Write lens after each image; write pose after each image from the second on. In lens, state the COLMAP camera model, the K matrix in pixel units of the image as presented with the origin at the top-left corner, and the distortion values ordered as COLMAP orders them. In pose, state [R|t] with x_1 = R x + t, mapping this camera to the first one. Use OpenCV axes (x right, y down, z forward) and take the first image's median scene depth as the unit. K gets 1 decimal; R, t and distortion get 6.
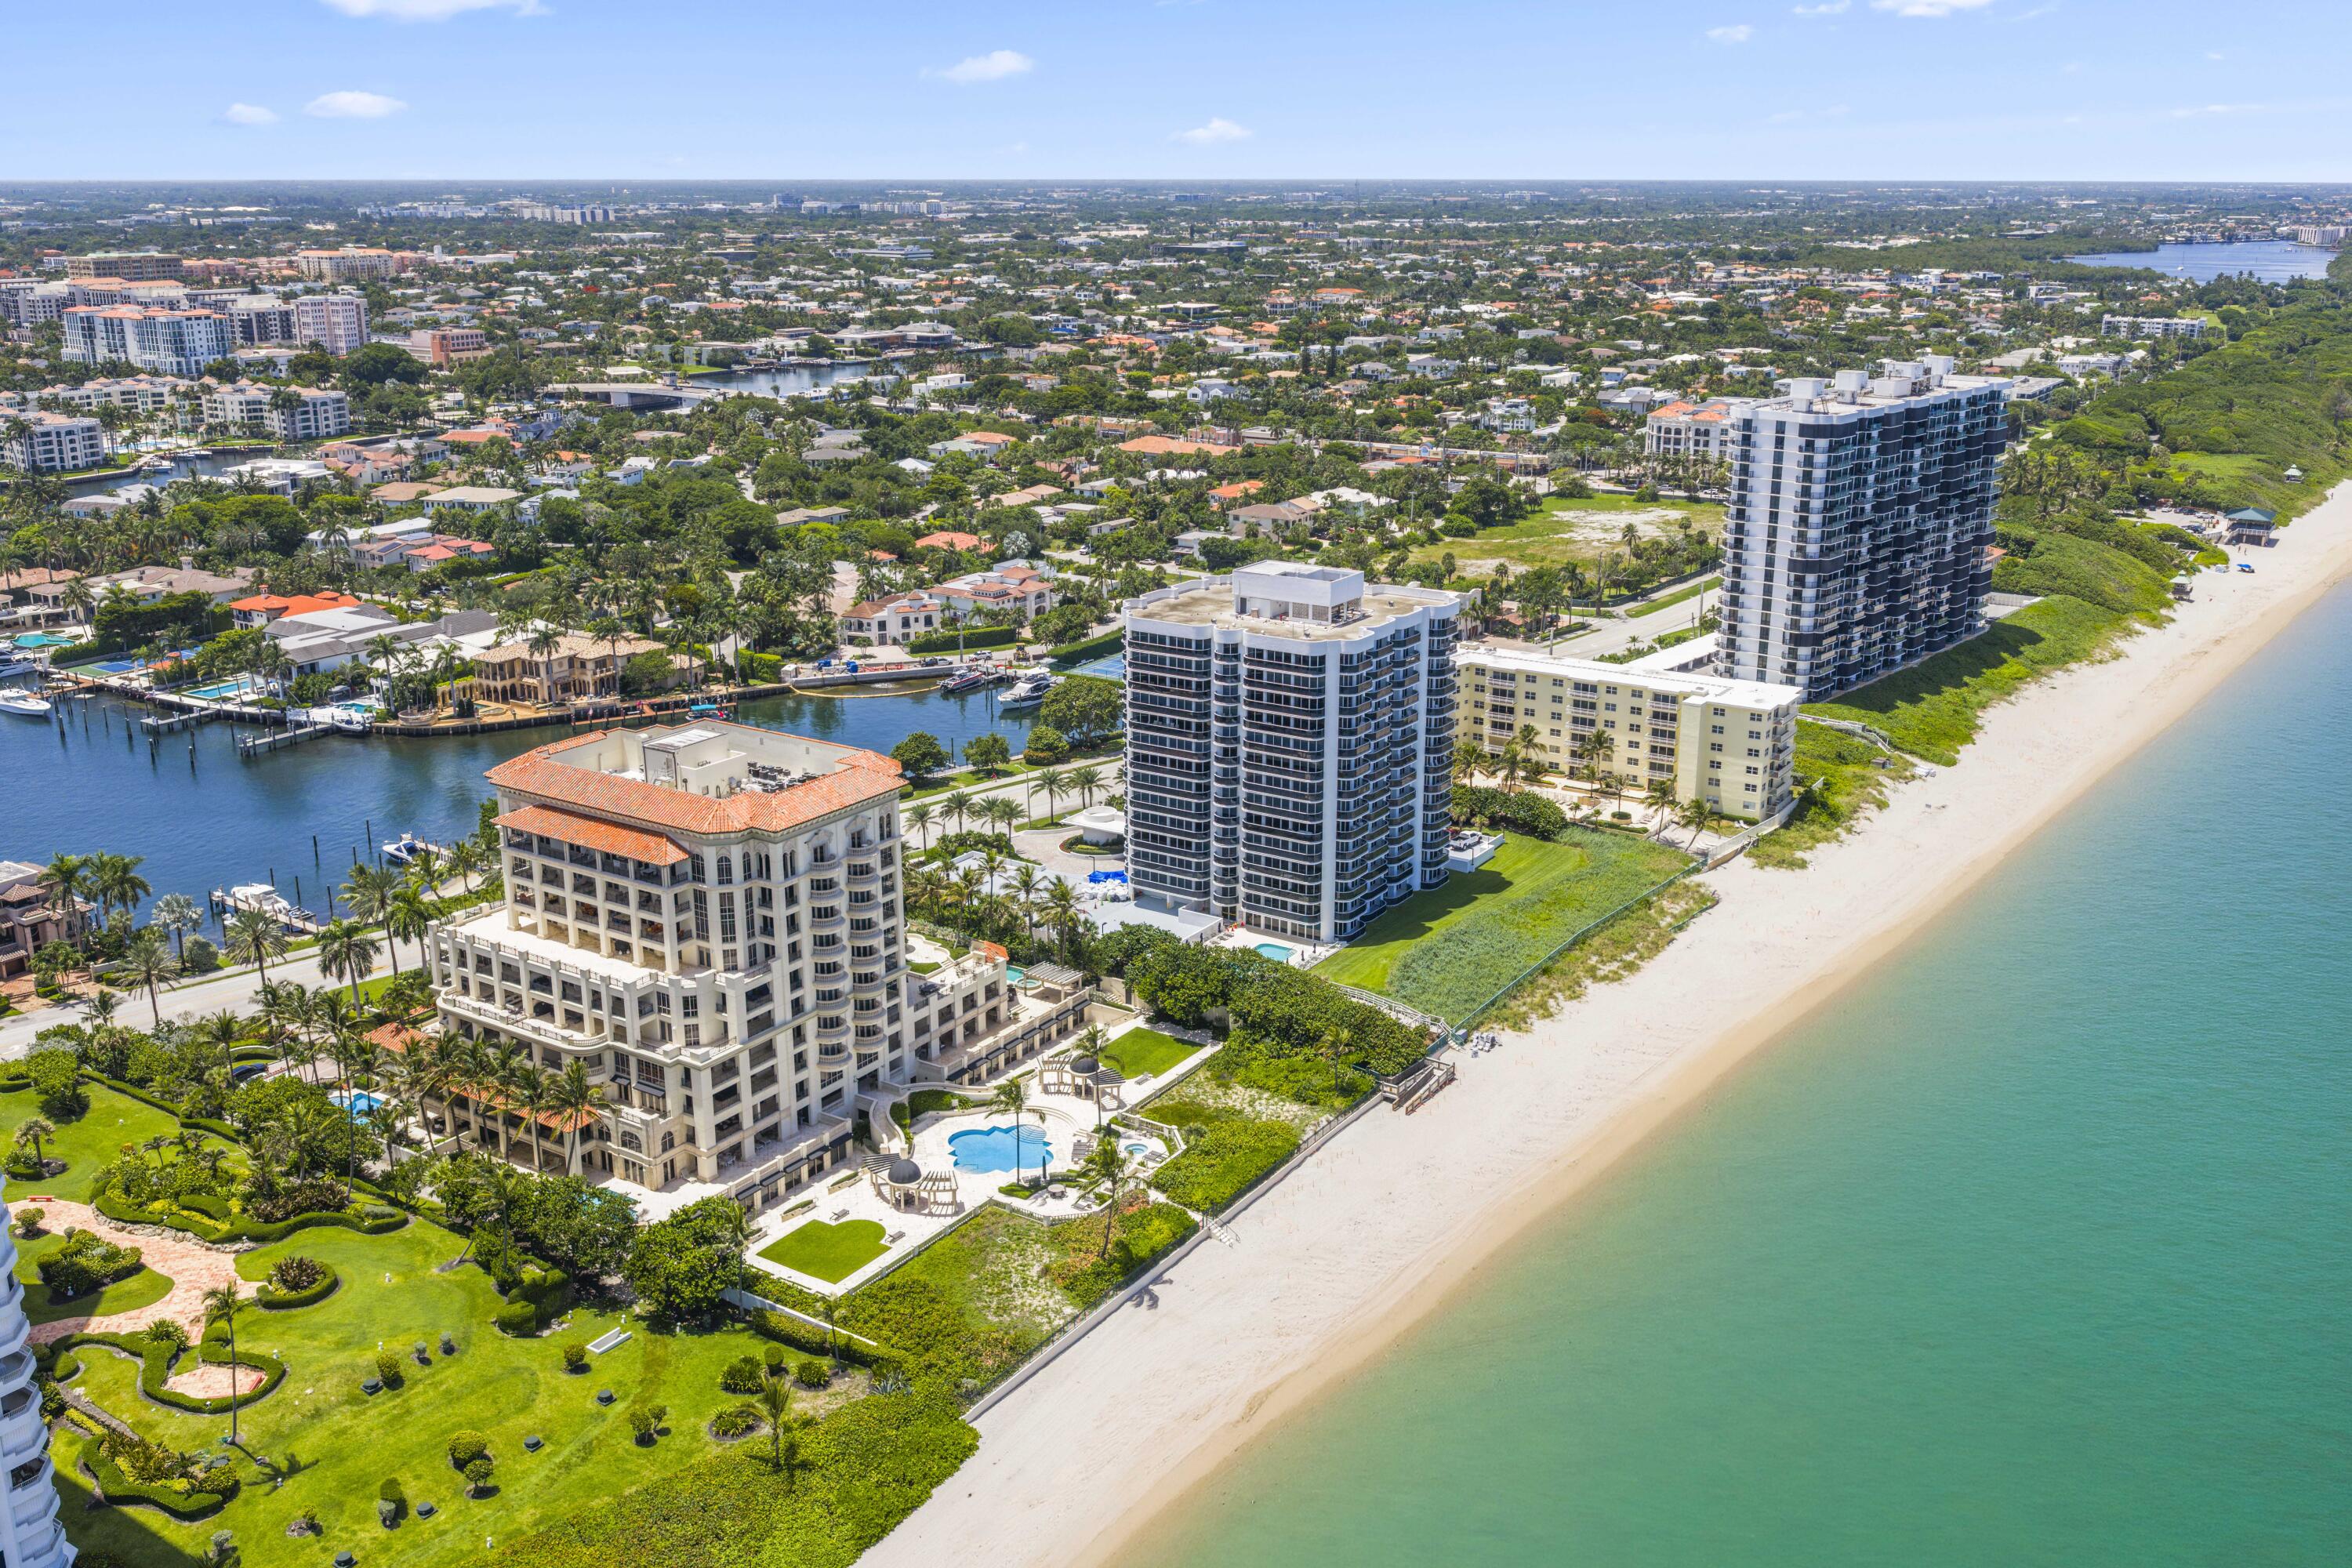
lens RADIAL K [[2020.5, 0, 1168.6], [0, 2020.5, 694.4], [0, 0, 1]] dist [0.036654, -0.092197]
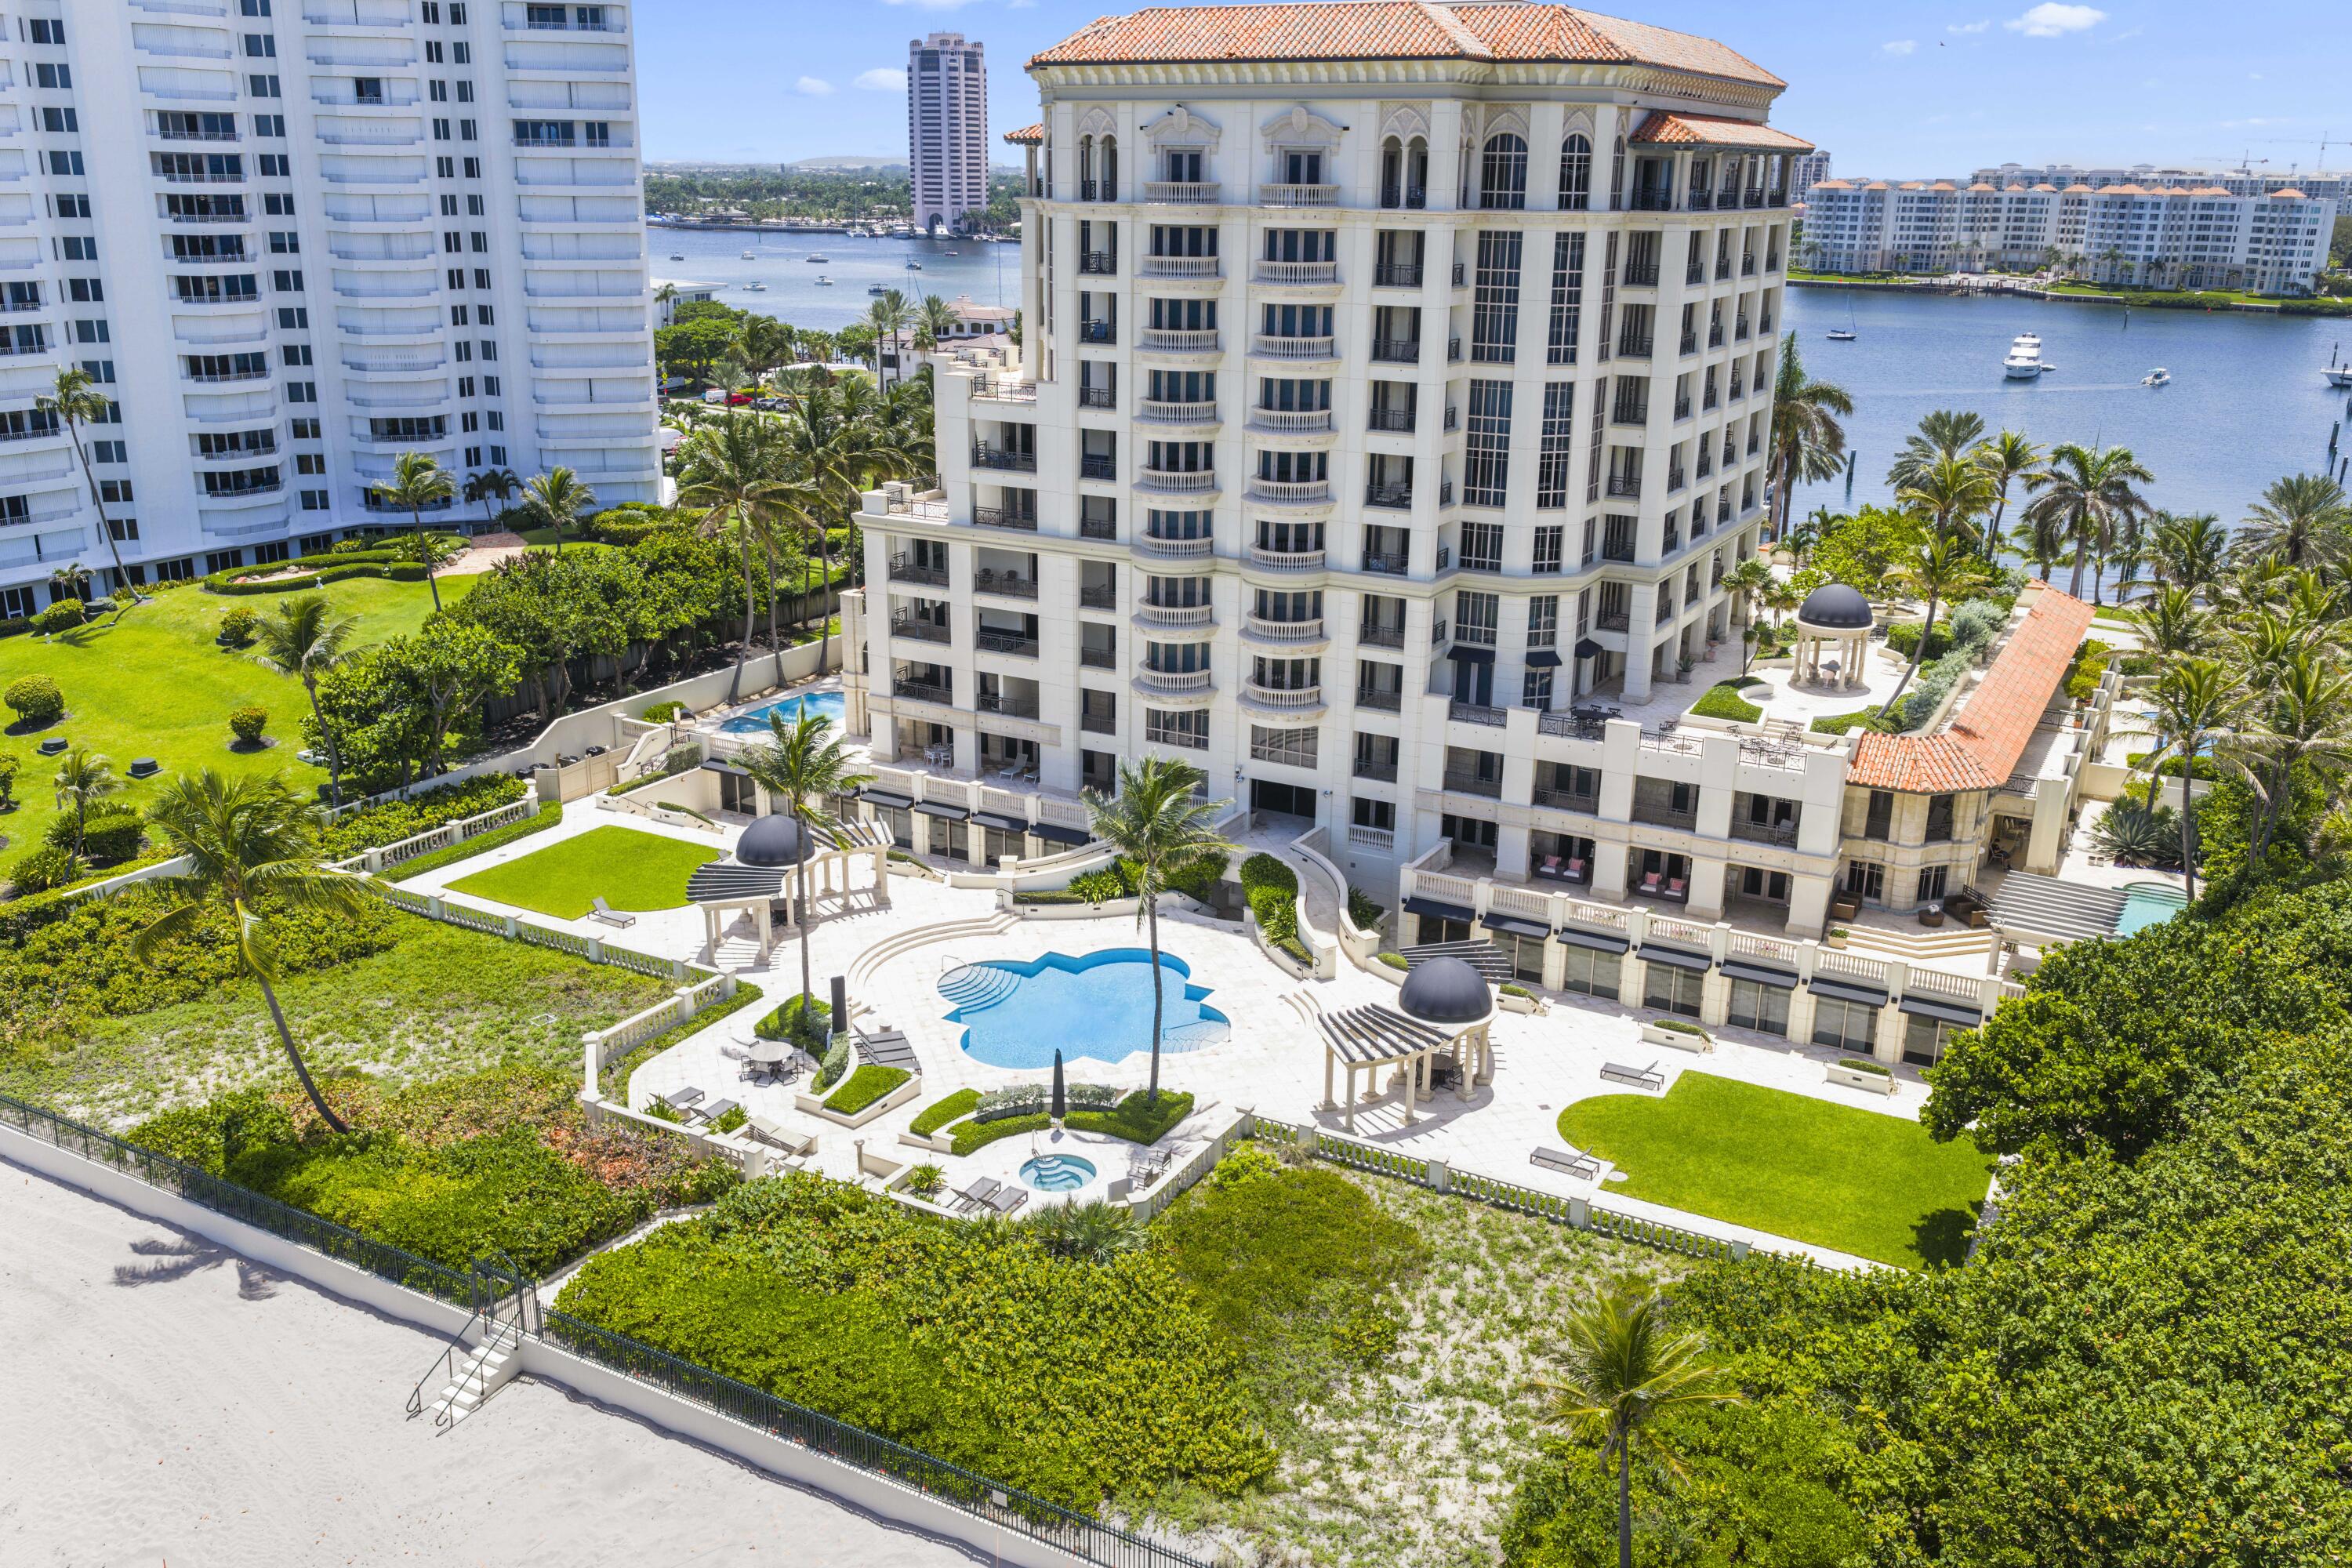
lens RADIAL K [[1923.9, 0, 1191.2], [0, 1923.9, 788.9], [0, 0, 1]] dist [0.038092, -0.054812]
pose [[0.083755, 0.309329, -0.947260, 0.242832], [-0.256318, 0.925302, 0.279495, 0.082970], [0.962957, 0.219390, 0.156785, 0.951200]]
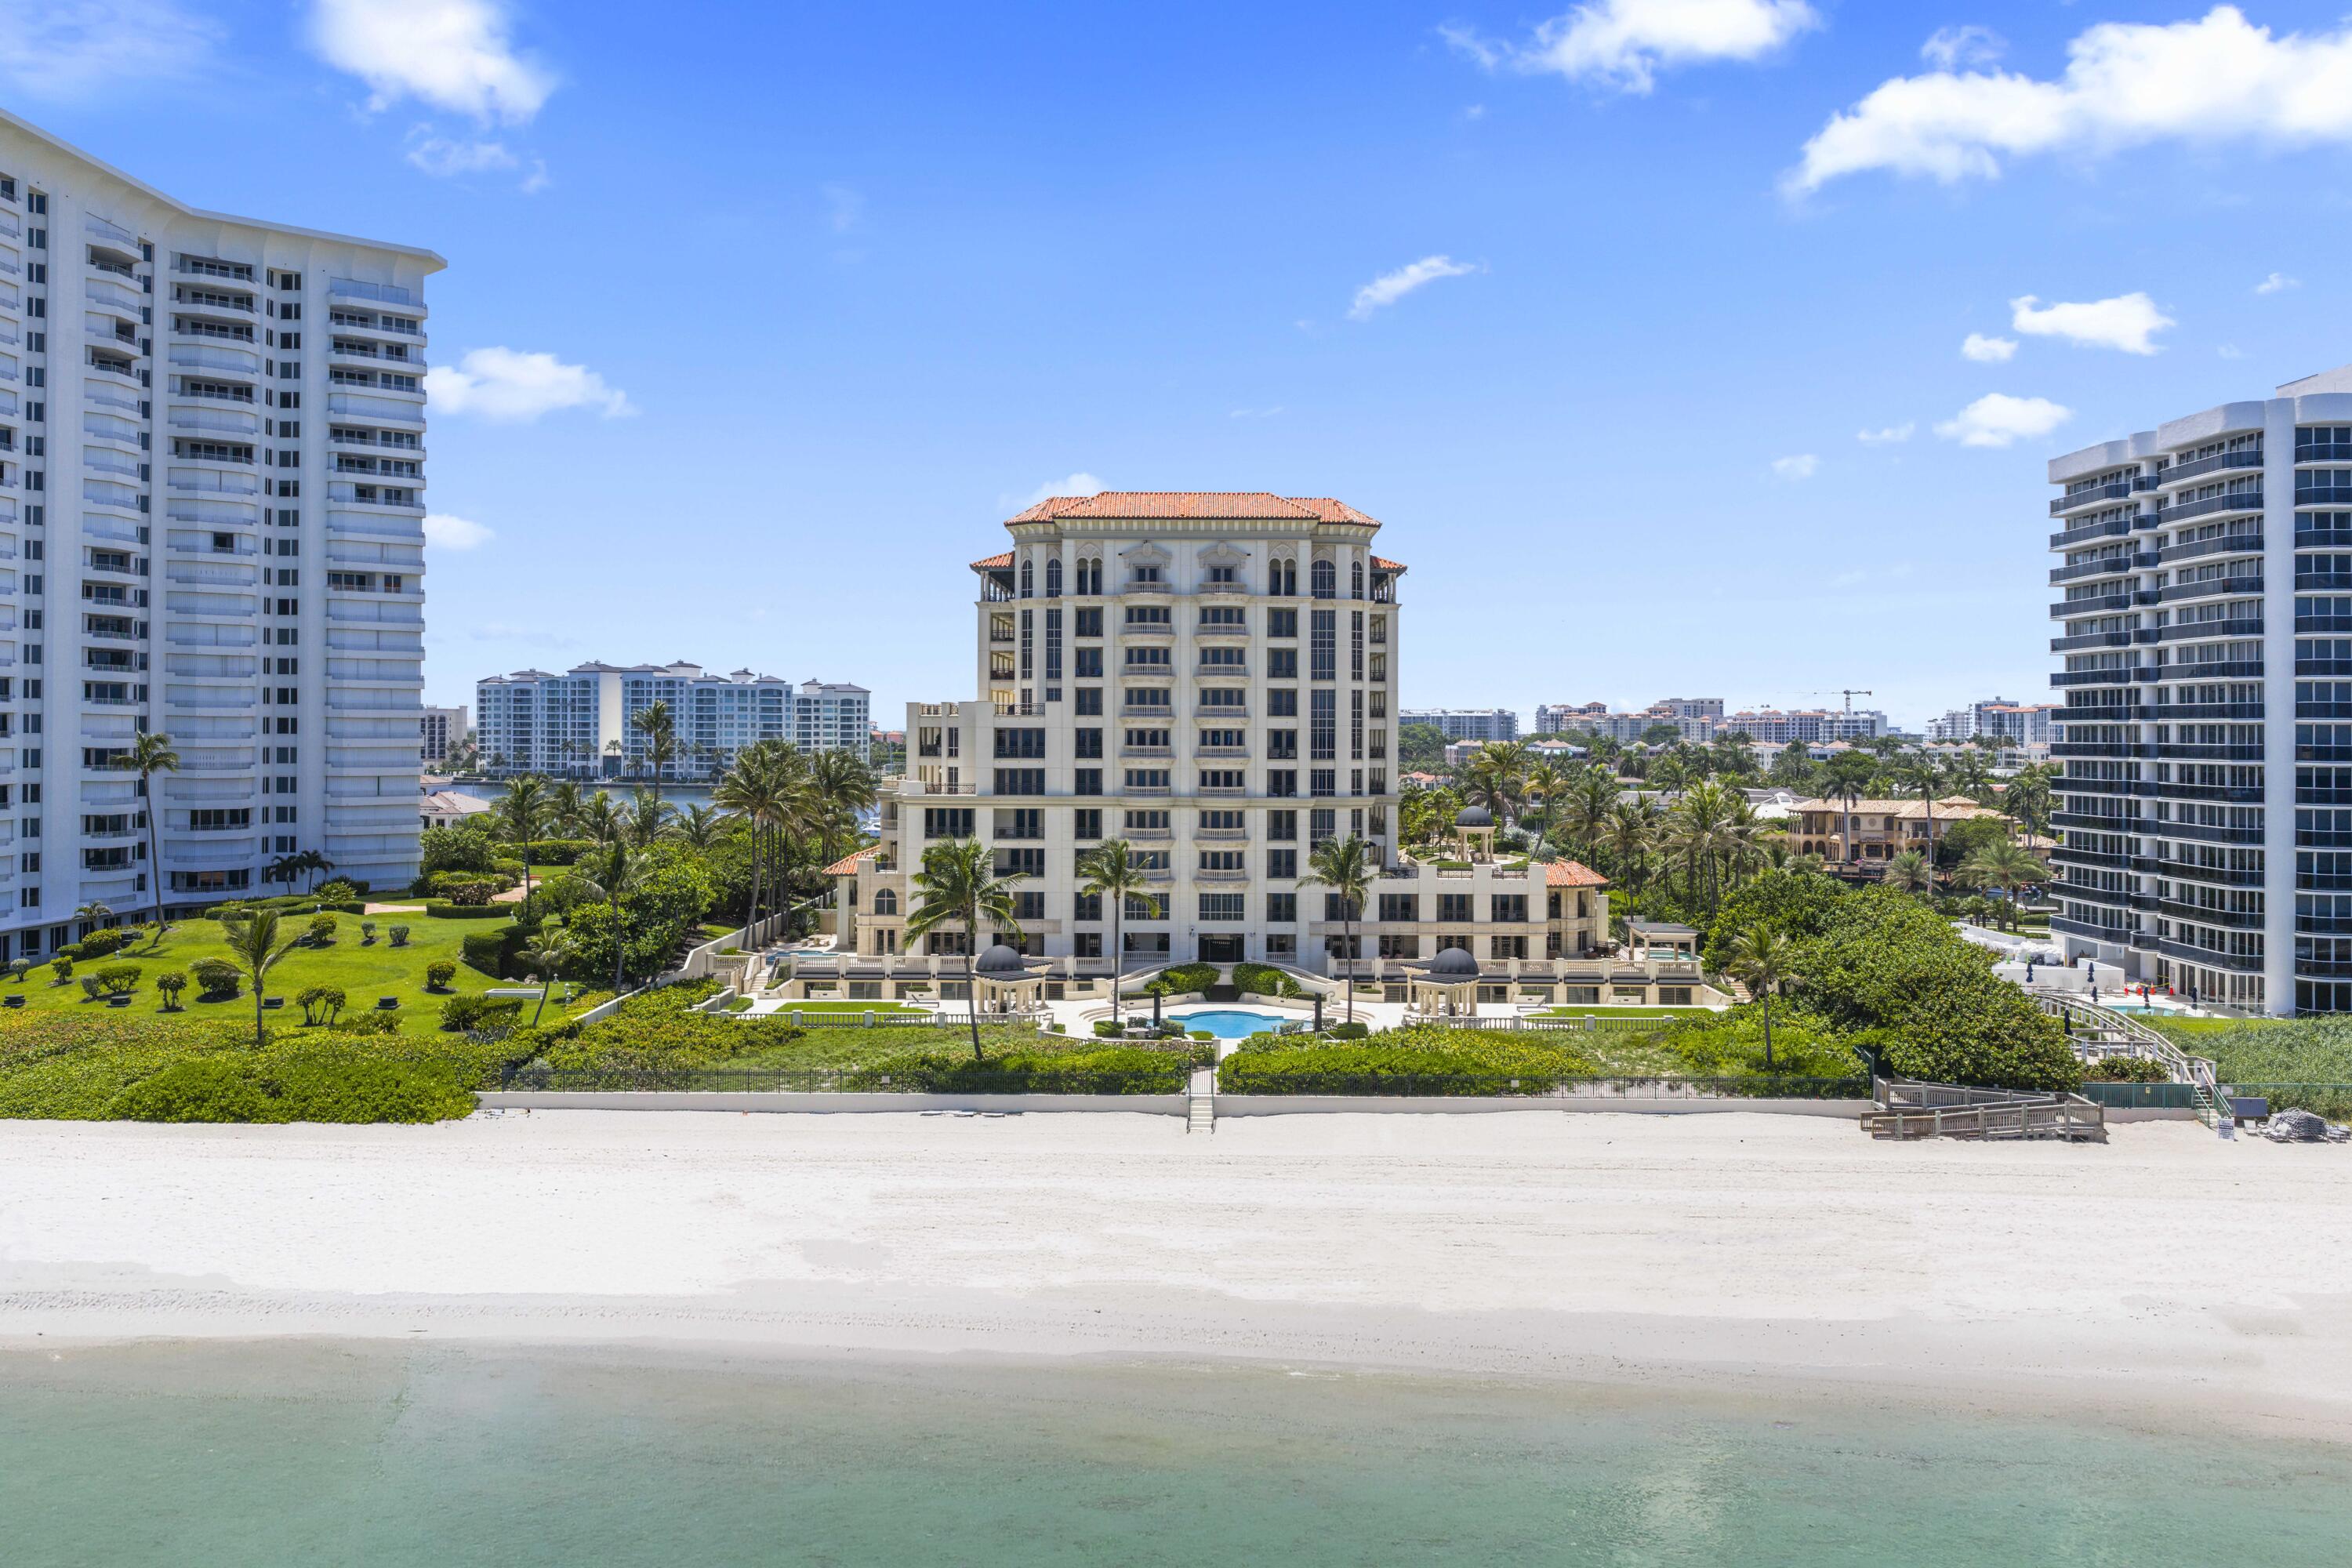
lens RADIAL K [[1954.2, 0, 1190.9], [0, 1954.2, 710.9], [0, 0, 1]] dist [0.025225, -0.005016]
pose [[0.549702, -0.001611, -0.835359, 0.420565], [-0.211230, 0.967233, -0.140864, 0.217835], [0.808214, 0.253886, 0.531350, 0.638209]]
